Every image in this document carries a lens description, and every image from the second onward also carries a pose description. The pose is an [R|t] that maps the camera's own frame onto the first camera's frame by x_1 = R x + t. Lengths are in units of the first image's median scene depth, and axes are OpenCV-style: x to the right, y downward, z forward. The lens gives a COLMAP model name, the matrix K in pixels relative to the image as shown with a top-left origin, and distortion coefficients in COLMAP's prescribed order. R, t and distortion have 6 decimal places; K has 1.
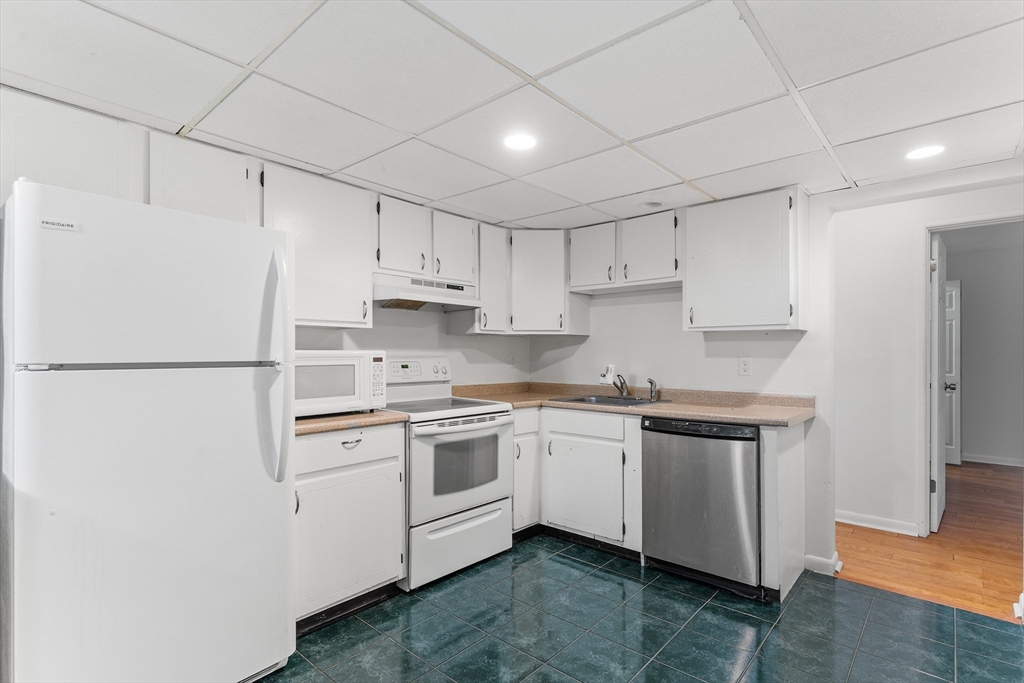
lens RADIAL K [[490.9, 0, 509.3], [0, 490.9, 349.1], [0, 0, 1]] dist [0.001285, -0.000028]
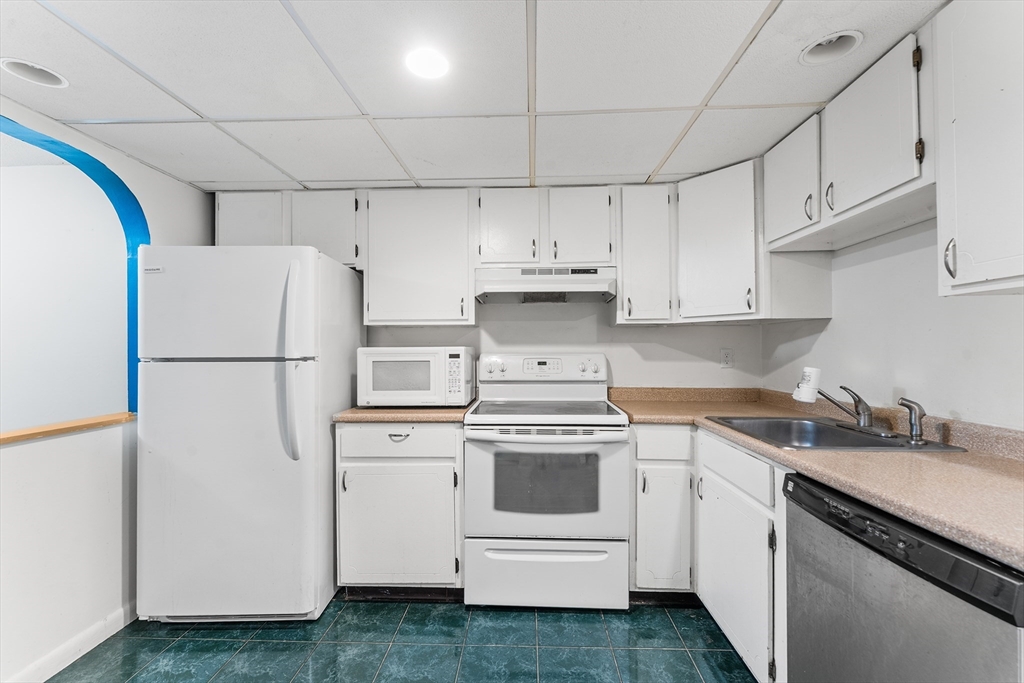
lens RADIAL K [[428.1, 0, 514.2], [0, 428.1, 345.3], [0, 0, 1]] dist [-0.003655, -0.000292]
pose [[0.641343, -0.010774, -0.767179, 0.399880], [0.012171, 0.999918, -0.003868, 0.003831], [0.767158, -0.006856, 0.641422, 0.457473]]
